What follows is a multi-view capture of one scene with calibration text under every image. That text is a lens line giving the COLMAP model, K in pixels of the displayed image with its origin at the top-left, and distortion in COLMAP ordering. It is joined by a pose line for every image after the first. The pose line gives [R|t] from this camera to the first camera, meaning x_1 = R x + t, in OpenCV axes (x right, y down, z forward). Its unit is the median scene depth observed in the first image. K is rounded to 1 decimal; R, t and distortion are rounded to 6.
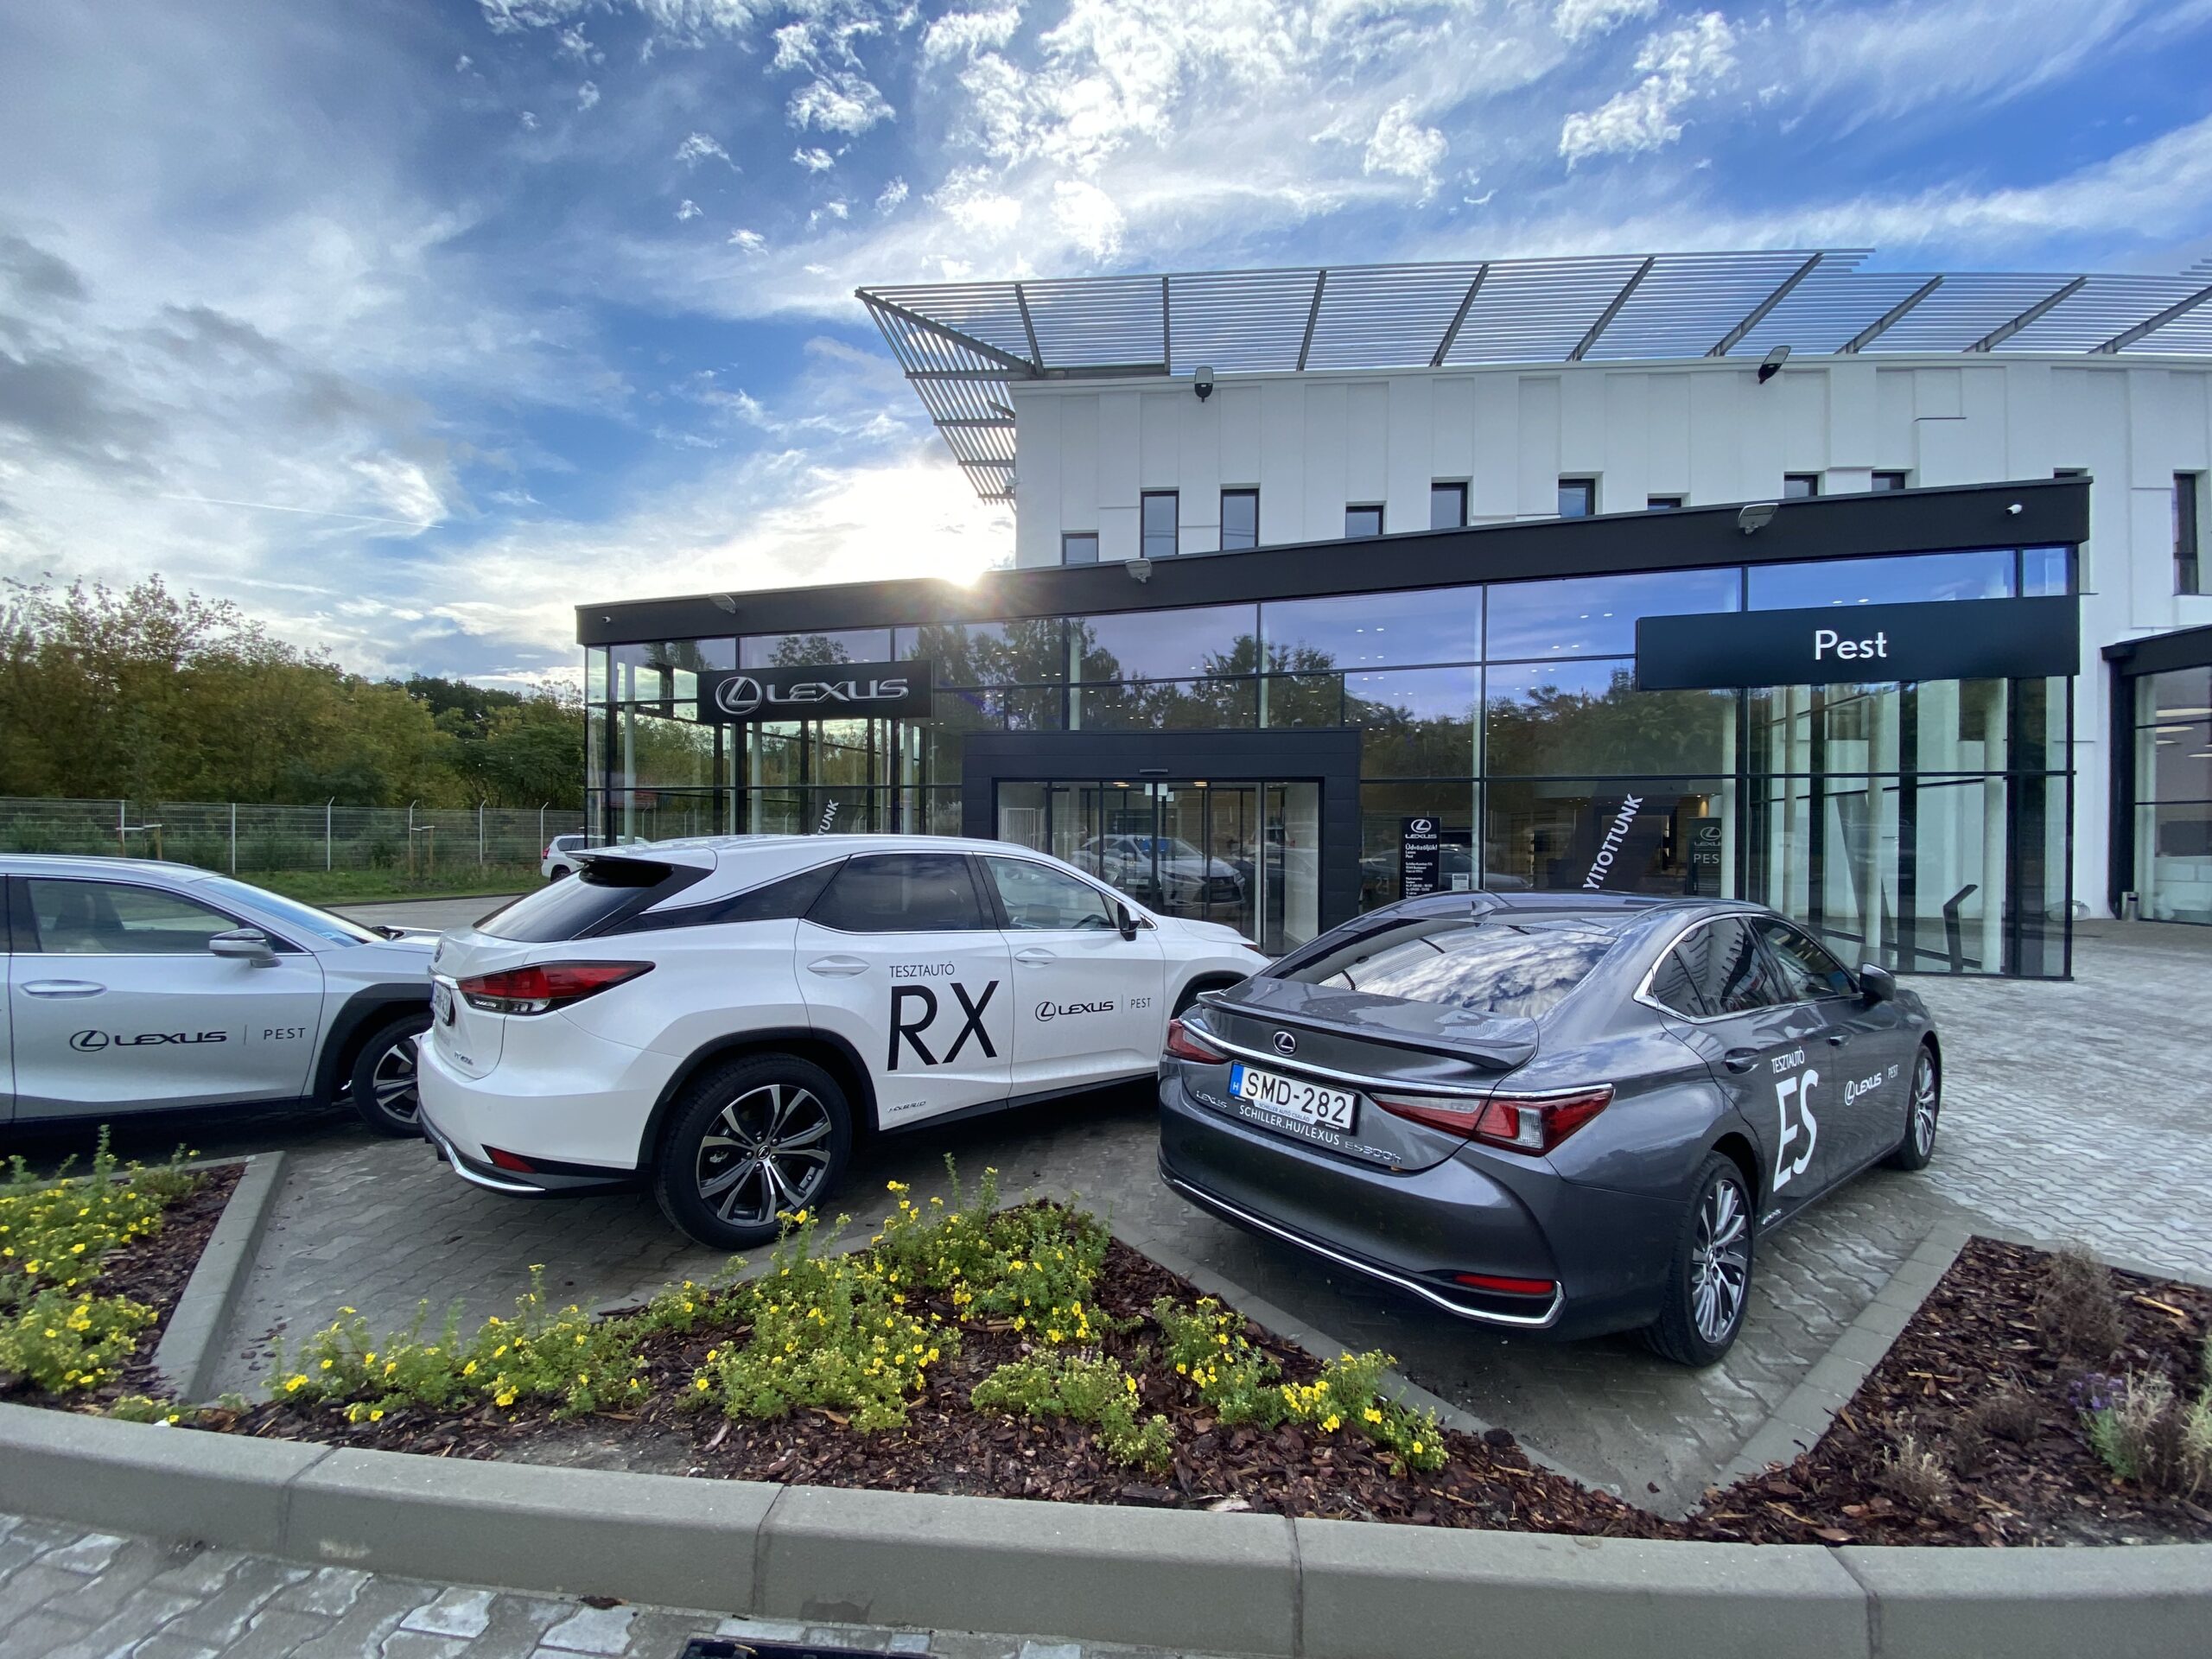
lens RADIAL K [[888.3, 0, 1109.4], [0, 888.3, 834.9], [0, 0, 1]] dist [0.007001, -0.012807]
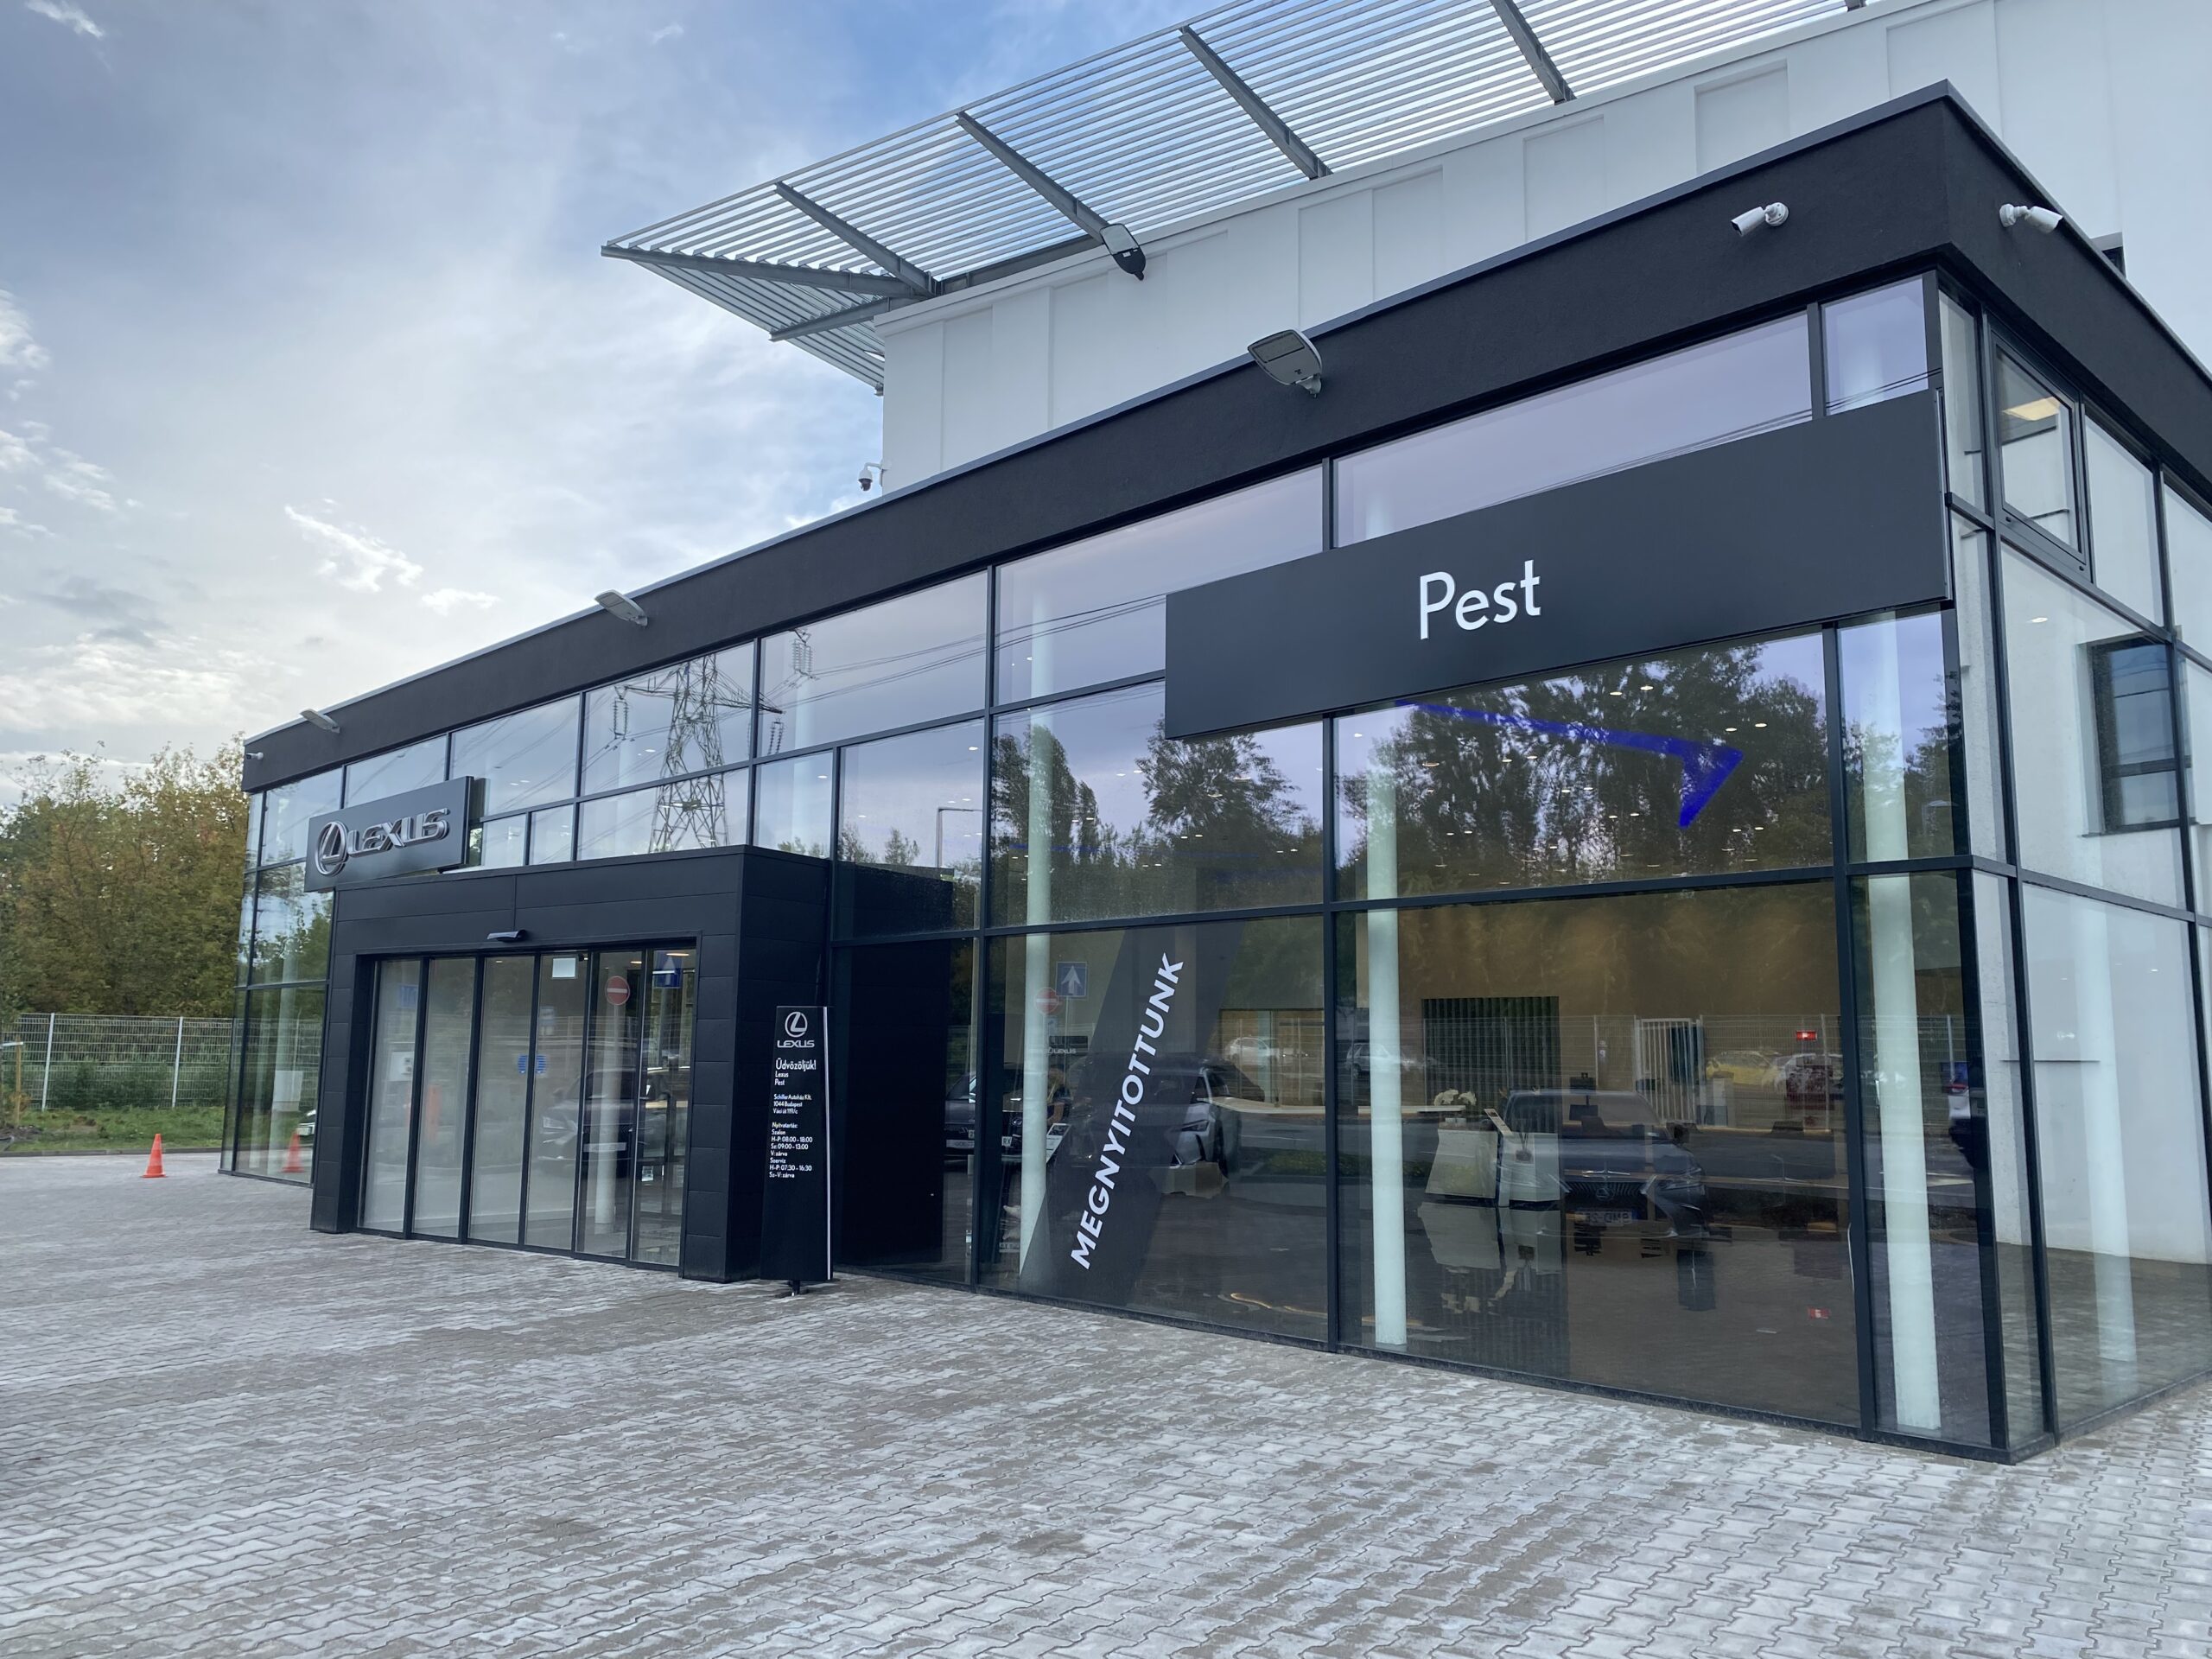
lens RADIAL K [[1682.9, 0, 1094.9], [0, 1682.9, 838.1], [0, 0, 1]] dist [0.033753, -0.026112]
pose [[0.887661, -0.060507, -0.456505, 0.787662], [0.000277, 0.991400, -0.130865, 0.008798], [0.460497, 0.116038, 0.880044, 0.149463]]
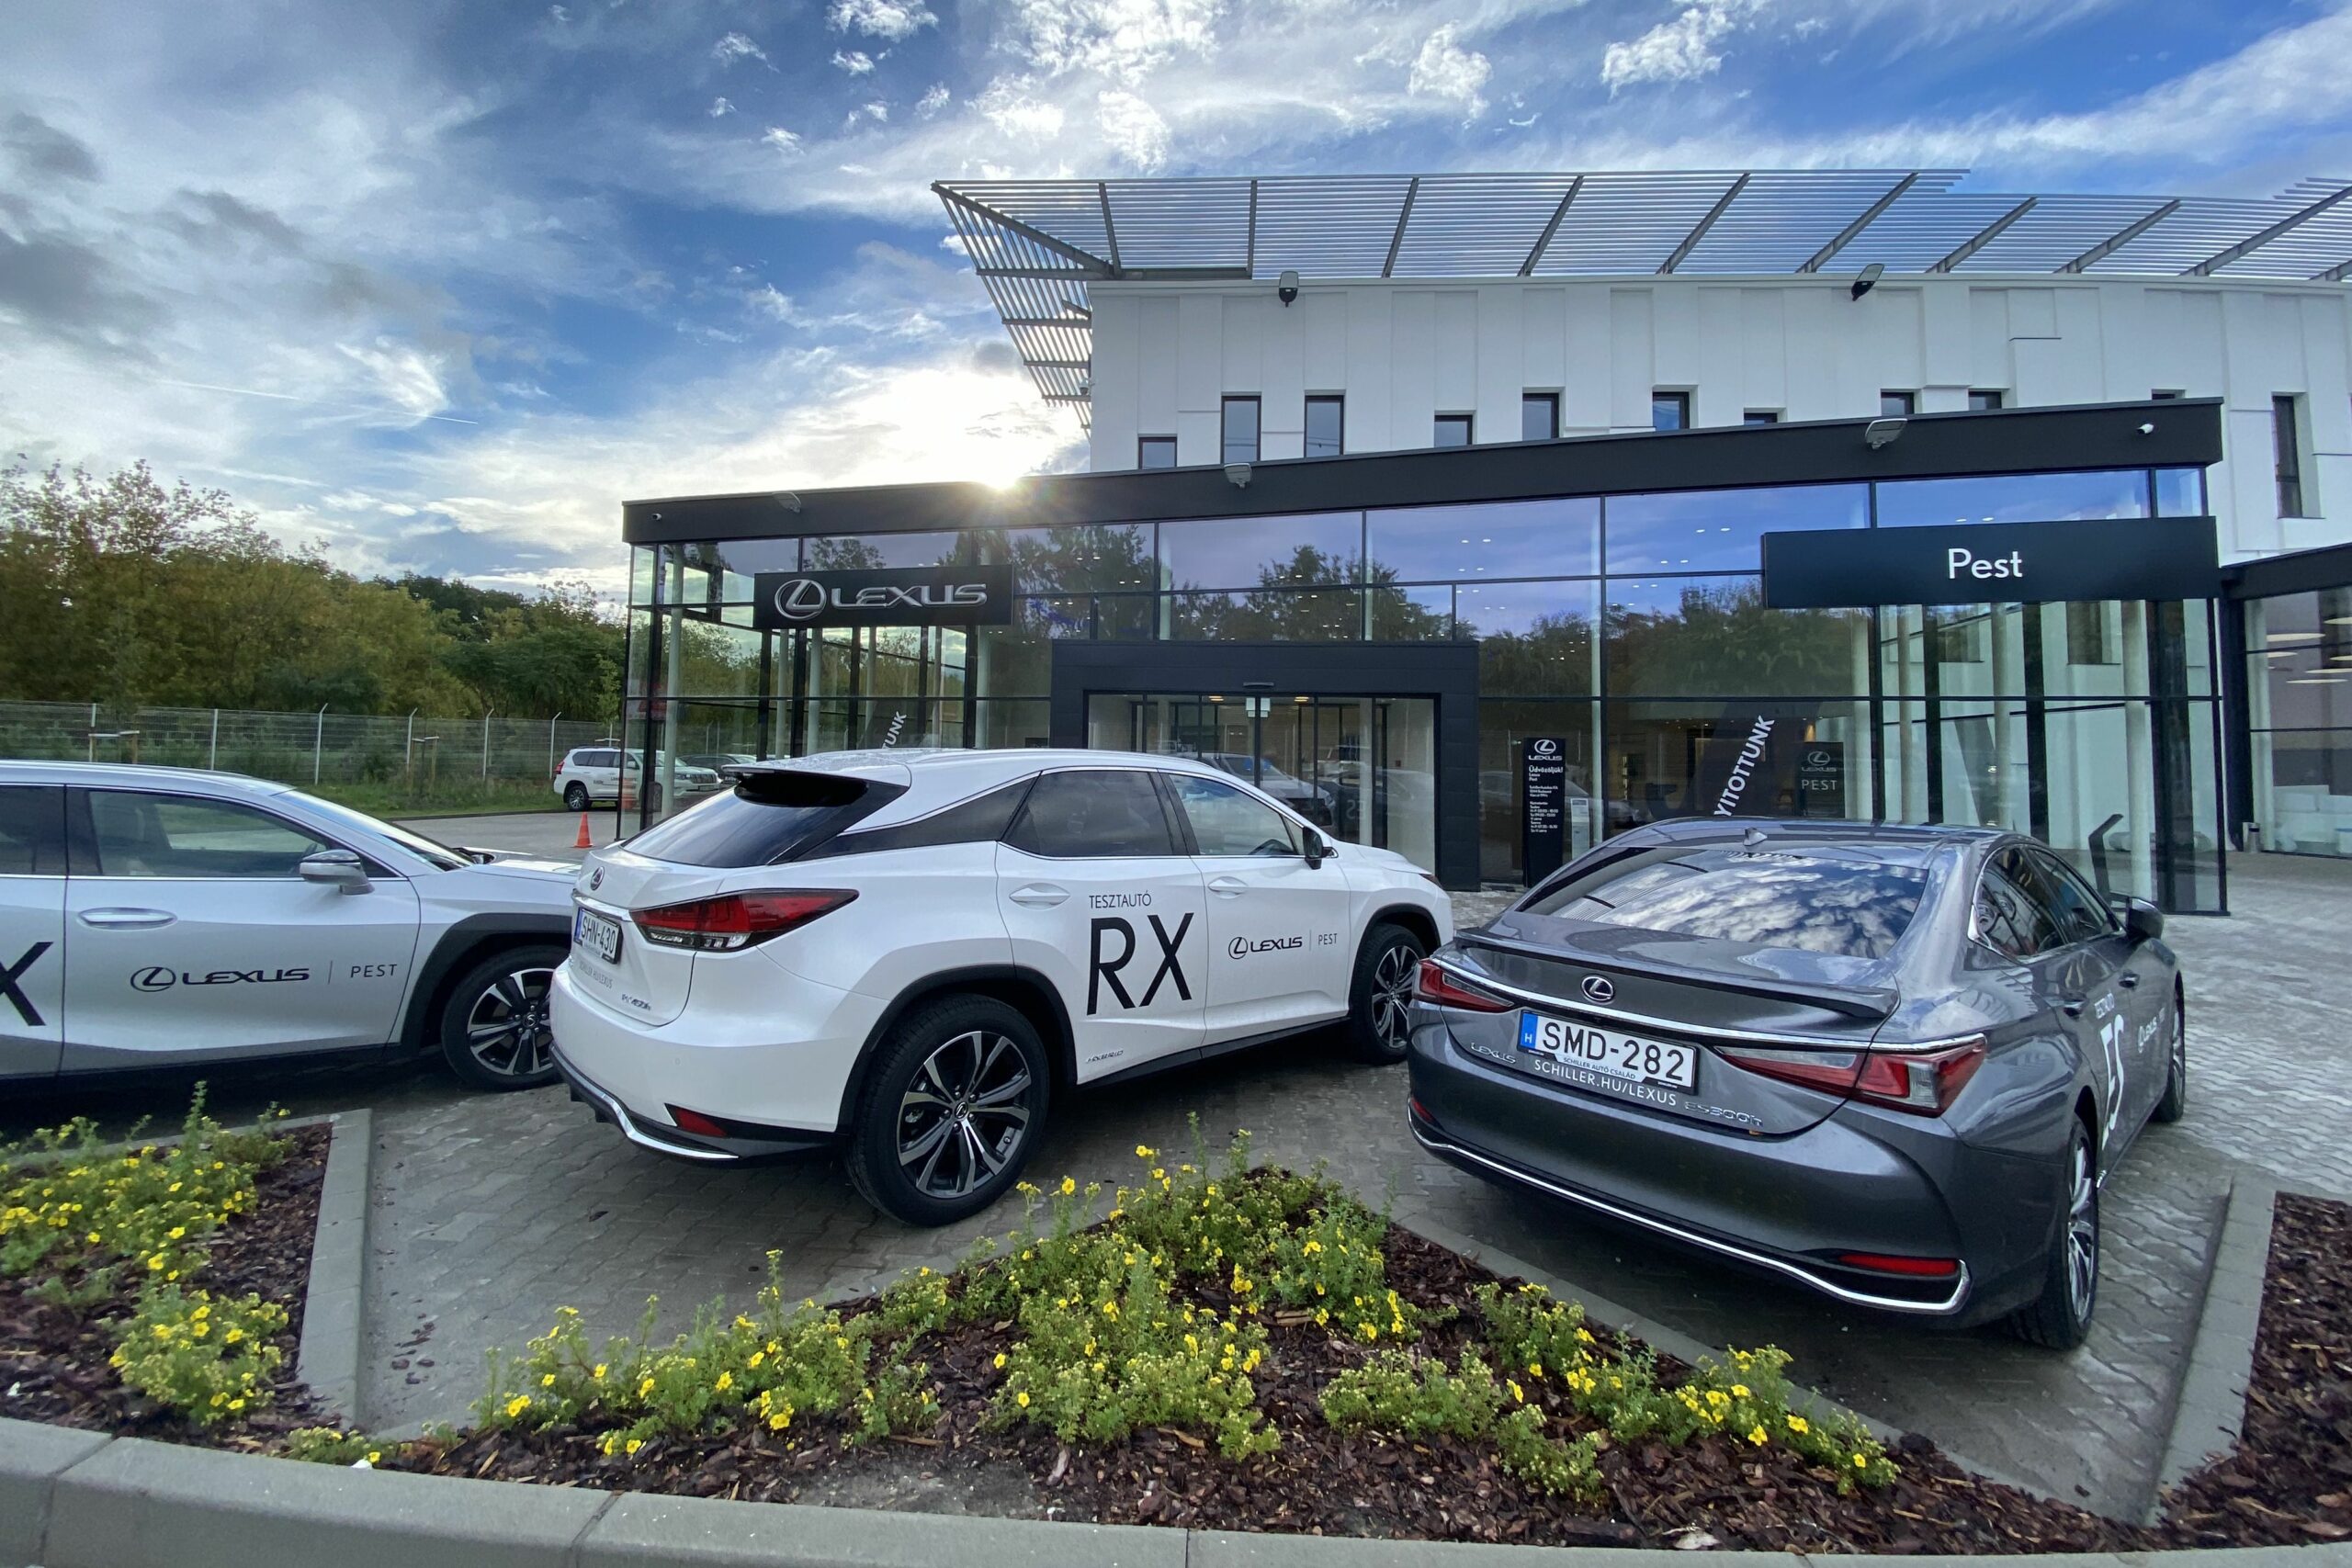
lens RADIAL K [[946.8, 0, 1171.9], [0, 946.8, 677.6], [0, 0, 1]] dist [0.004149, -0.009914]
pose [[0.999548, 0.012265, 0.027438, -0.057504], [-0.010023, 0.996713, -0.080386, 0.000887], [-0.028334, 0.080074, 0.996386, 0.007281]]
